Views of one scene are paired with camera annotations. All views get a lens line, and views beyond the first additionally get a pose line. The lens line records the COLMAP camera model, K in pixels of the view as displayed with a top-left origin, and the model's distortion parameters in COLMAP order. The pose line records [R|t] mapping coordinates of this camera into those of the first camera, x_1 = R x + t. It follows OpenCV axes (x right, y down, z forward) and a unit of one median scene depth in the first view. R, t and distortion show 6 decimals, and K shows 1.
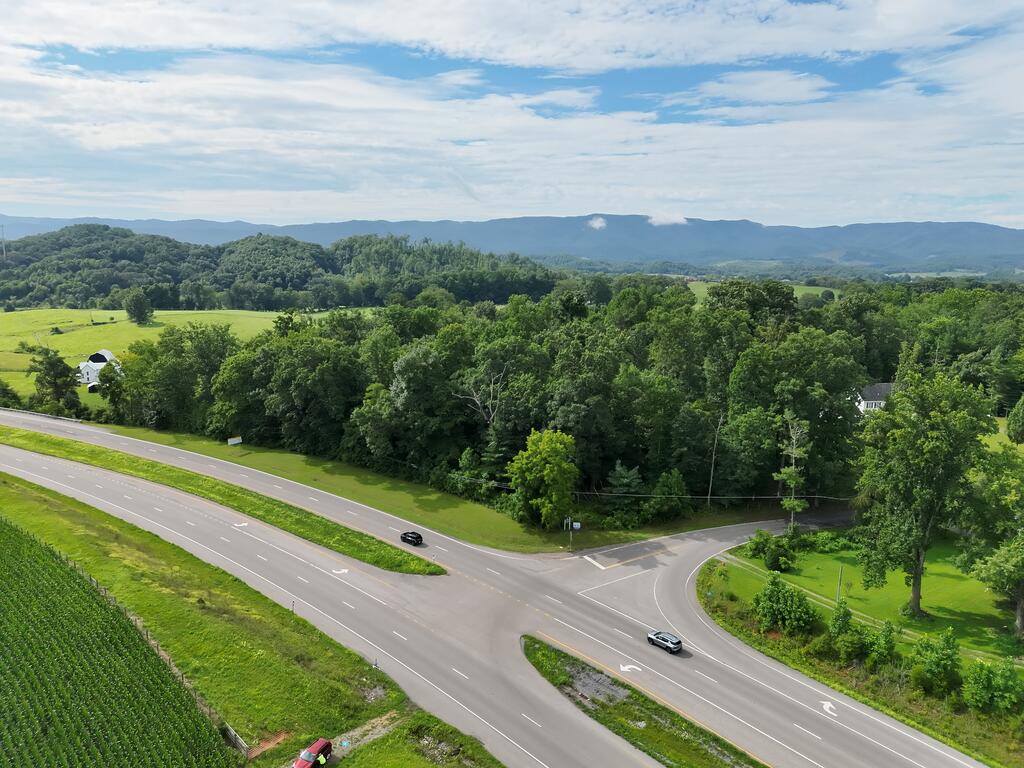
lens RADIAL K [[717.3, 0, 512.7], [0, 717.3, 382.2], [0, 0, 1]] dist [0.075079, -0.073247]
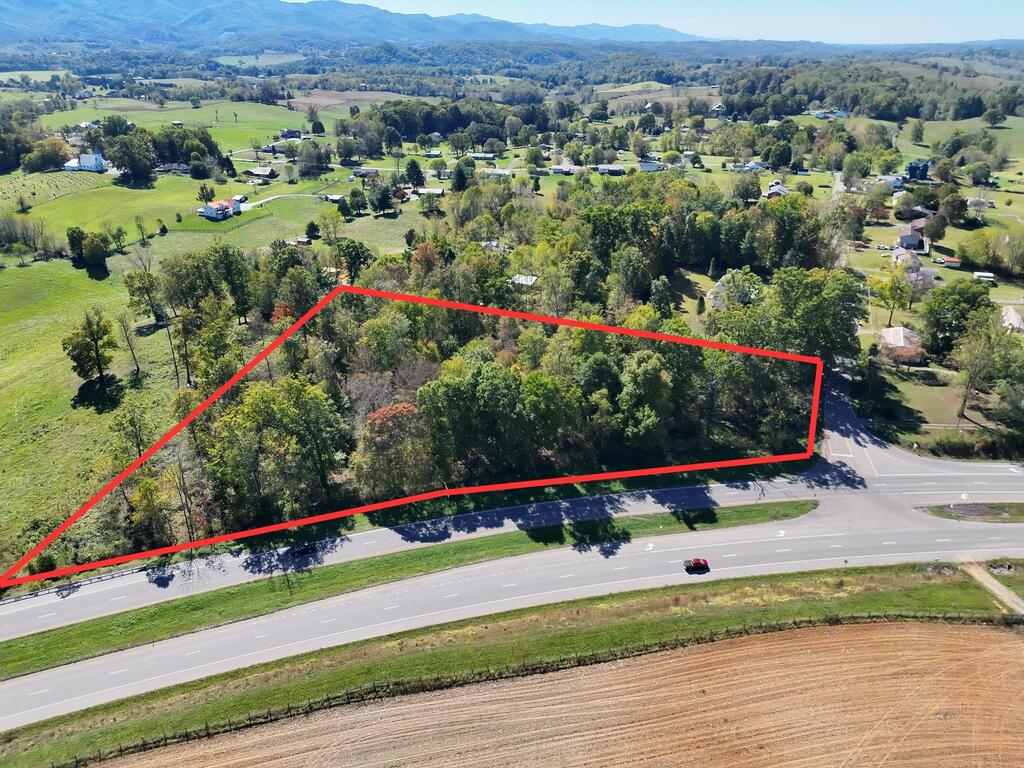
lens RADIAL K [[717.3, 0, 512.7], [0, 717.3, 382.2], [0, 0, 1]] dist [0.075079, -0.073247]
pose [[0.641368, -0.343684, 0.685951, -1.166582], [0.140111, 0.931490, 0.335702, -0.456834], [-0.754331, -0.119199, 0.645582, 0.417444]]
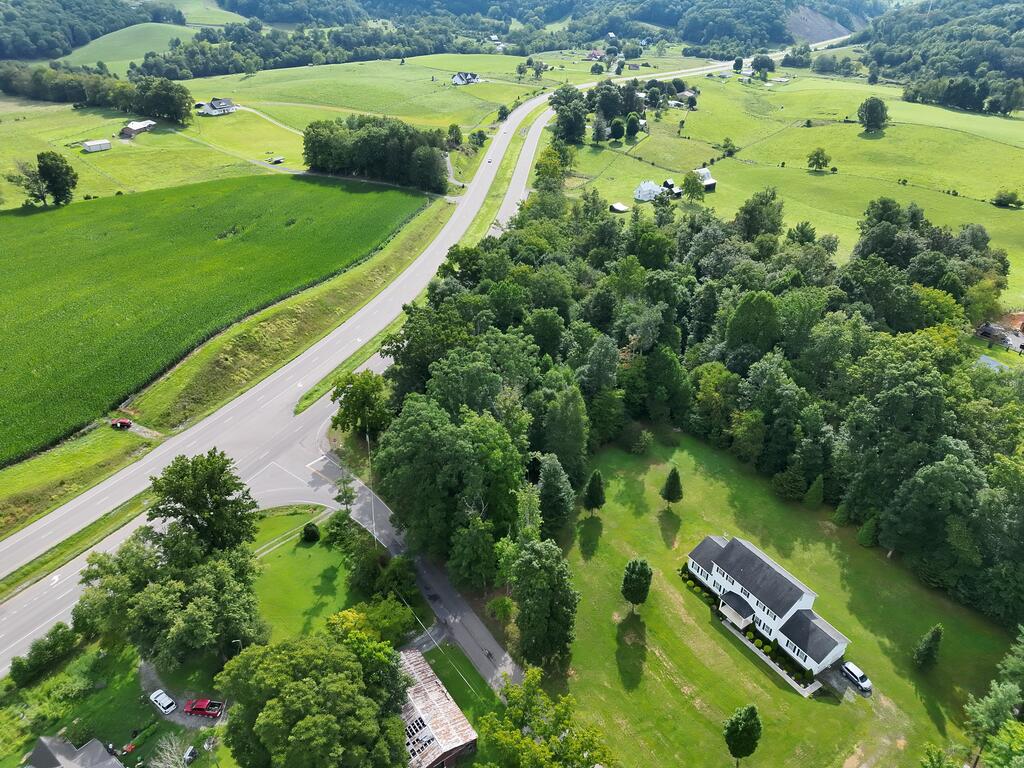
lens RADIAL K [[717.3, 0, 512.7], [0, 717.3, 382.2], [0, 0, 1]] dist [0.075079, -0.073247]
pose [[0.334654, 0.478487, -0.811823, 1.121578], [-0.176997, 0.878080, 0.444576, -0.511300], [0.925569, -0.005089, 0.378544, 0.655857]]
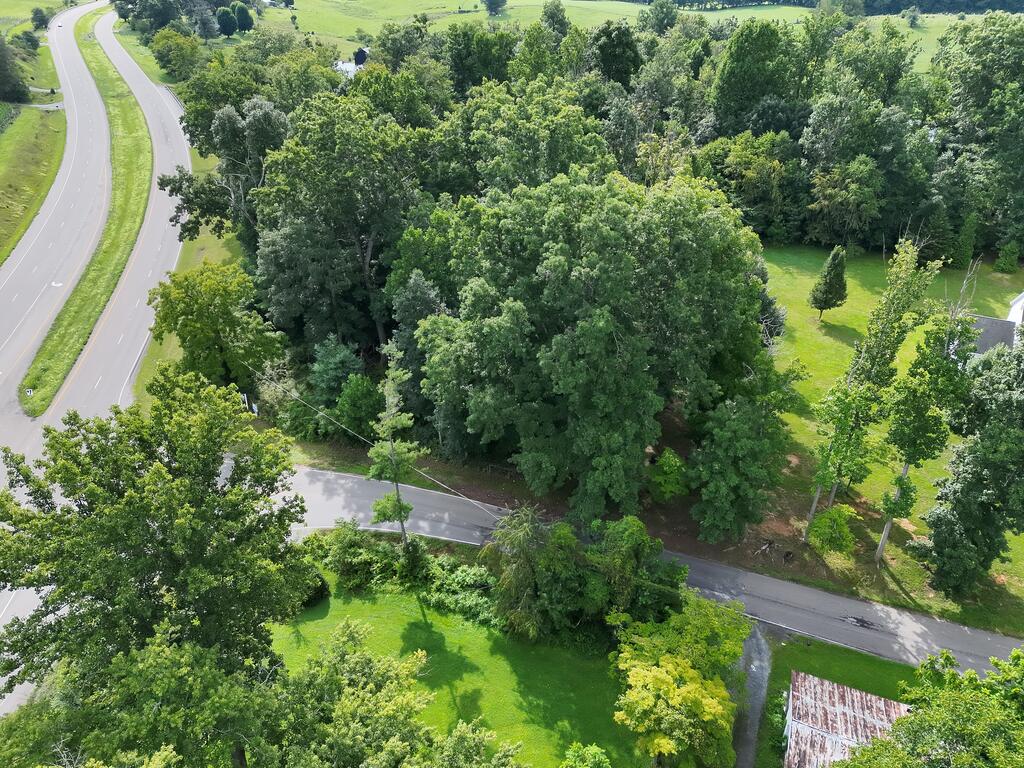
lens RADIAL K [[775.8, 0, 515.5], [0, 775.8, 385.8], [0, 0, 1]] dist [0.078653, -0.075620]
pose [[0.804552, 0.307369, -0.508153, 0.597491], [-0.110129, 0.918024, 0.380924, -0.120582], [0.583582, -0.250511, 0.772449, 0.511658]]
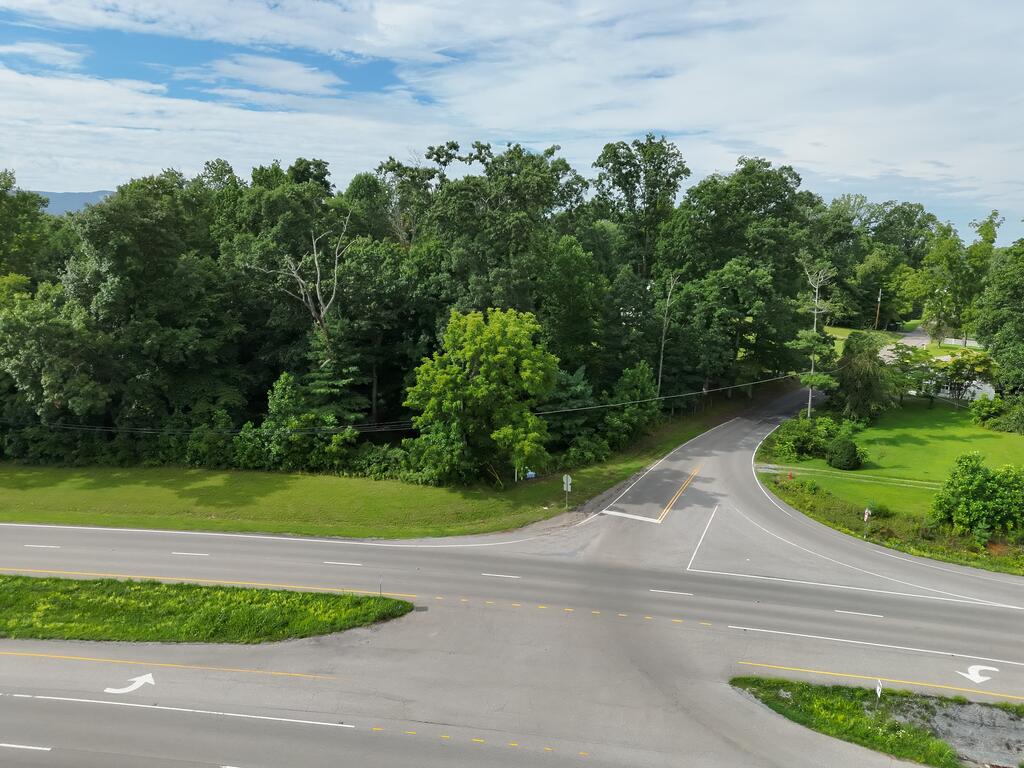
lens RADIAL K [[717.3, 0, 512.7], [0, 717.3, 382.2], [0, 0, 1]] dist [0.075079, -0.073247]
pose [[0.817629, -0.102921, 0.566472, -0.221416], [0.095111, 0.994520, 0.043413, 0.089698], [-0.567835, 0.018382, 0.822937, 0.471494]]
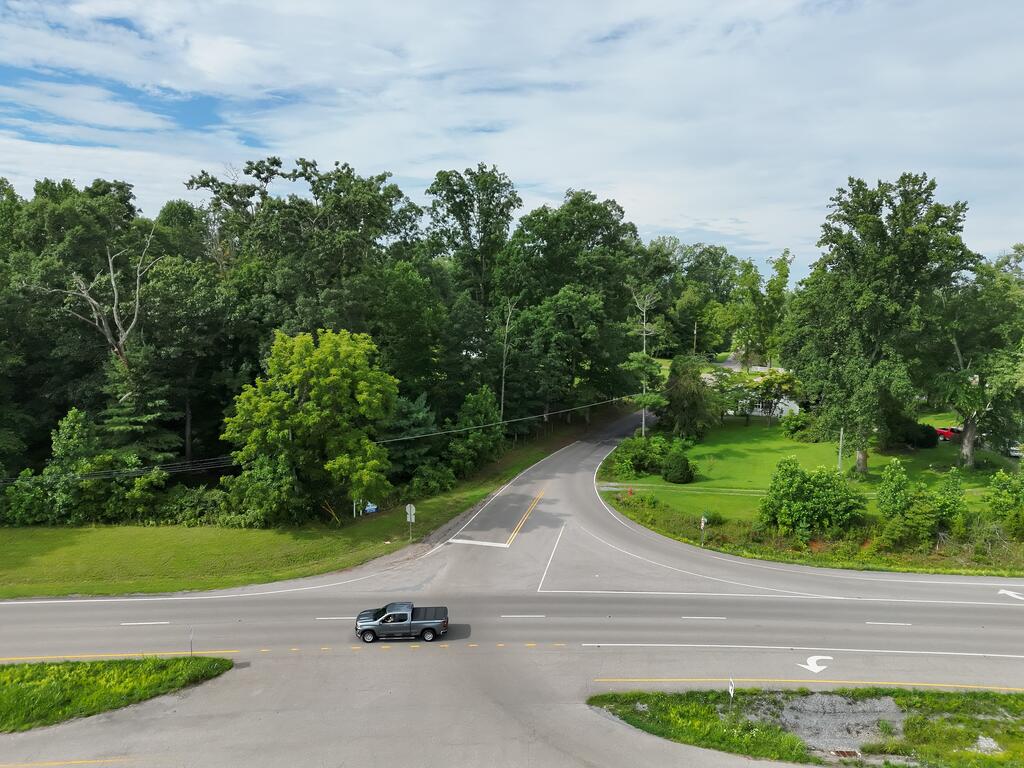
lens RADIAL K [[717.3, 0, 512.7], [0, 717.3, 382.2], [0, 0, 1]] dist [0.075079, -0.073247]
pose [[0.670896, -0.088153, 0.736294, -0.208660], [0.124198, 0.992241, 0.005629, 0.104772], [-0.731077, 0.087670, 0.676639, 0.487765]]
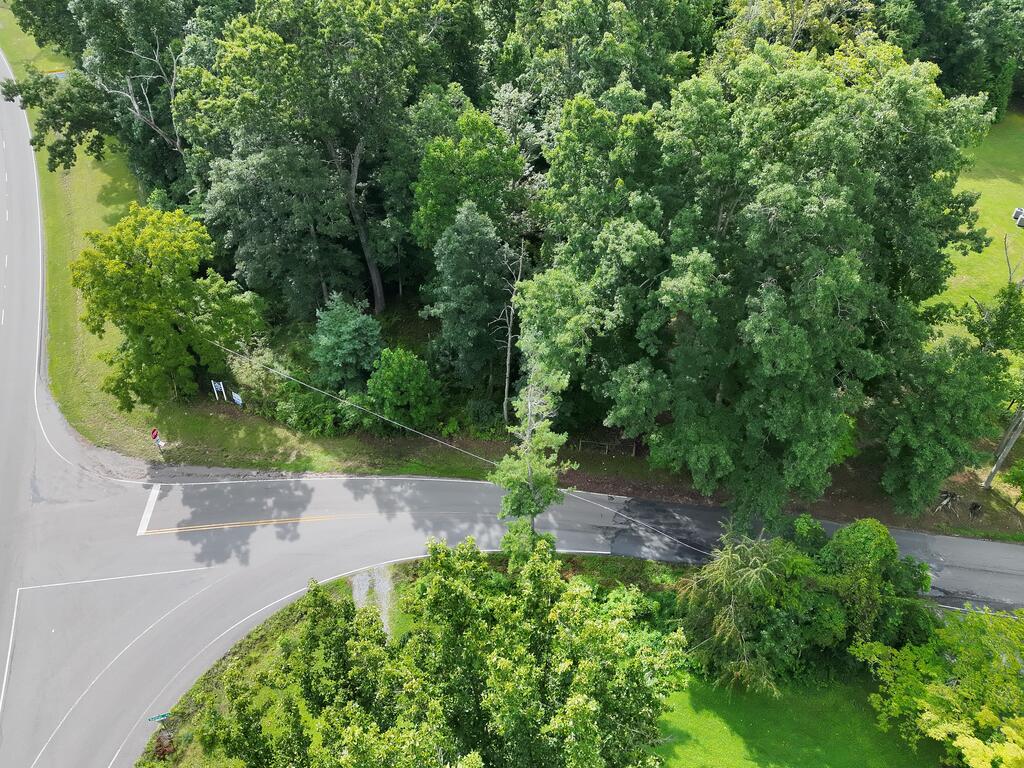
lens RADIAL K [[775.8, 0, 515.5], [0, 775.8, 385.8], [0, 0, 1]] dist [0.078653, -0.075620]
pose [[0.912912, 0.265558, -0.309951, 0.403554], [-0.075558, 0.856226, 0.511047, -0.104546], [0.401101, -0.443122, 0.801724, 0.561957]]
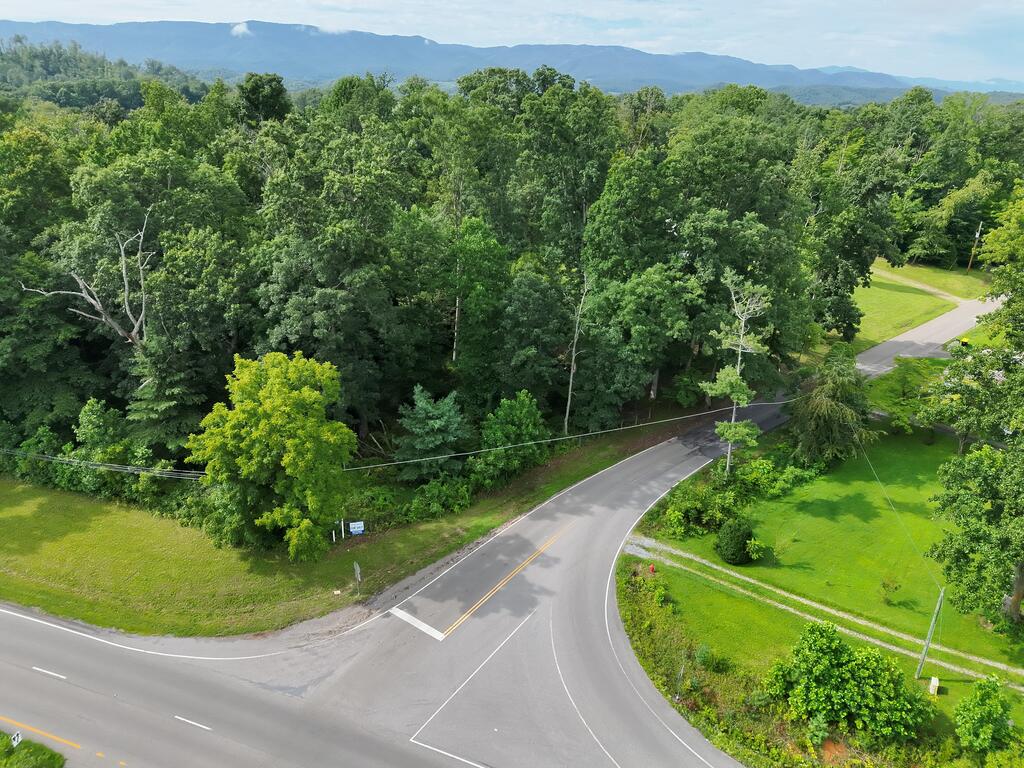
lens RADIAL K [[717.3, 0, 512.7], [0, 717.3, 382.2], [0, 0, 1]] dist [0.075079, -0.073247]
pose [[0.911812, -0.151552, 0.381616, 0.008520], [0.062477, 0.969779, 0.235852, -0.014058], [-0.405827, -0.191211, 0.893724, 0.461412]]
